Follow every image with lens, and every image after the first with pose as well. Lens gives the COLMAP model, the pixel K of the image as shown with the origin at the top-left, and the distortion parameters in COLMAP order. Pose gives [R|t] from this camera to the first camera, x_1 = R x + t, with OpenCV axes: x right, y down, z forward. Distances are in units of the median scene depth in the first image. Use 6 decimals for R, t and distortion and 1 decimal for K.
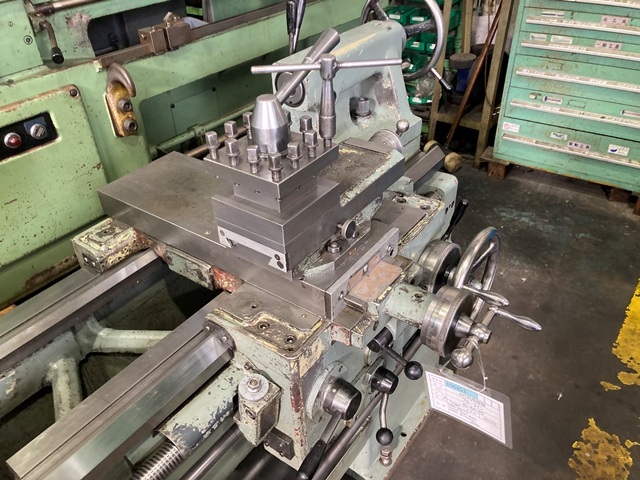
lens RADIAL K [[521.4, 0, 309.1], [0, 521.4, 242.8], [0, 0, 1]] dist [0.044311, -0.061159]
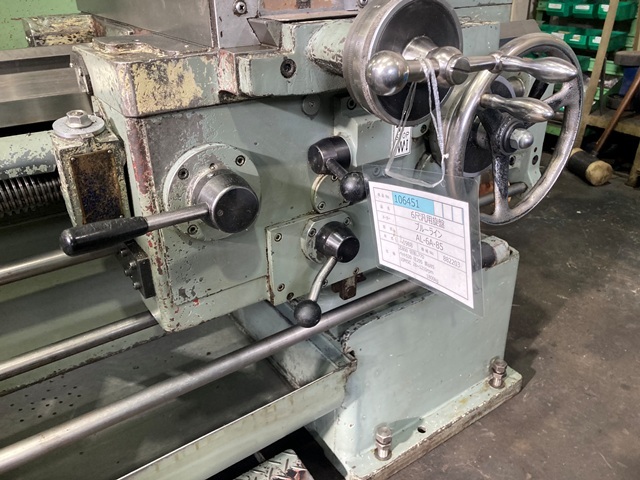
lens RADIAL K [[520.9, 0, 321.7], [0, 520.9, 237.4], [0, 0, 1]] dist [0.014705, -0.006469]
pose [[0.945028, 0.182230, -0.271504, 0.212567], [-0.217311, 0.970432, -0.105056, 0.235539], [0.244332, 0.158282, 0.956686, 0.279829]]
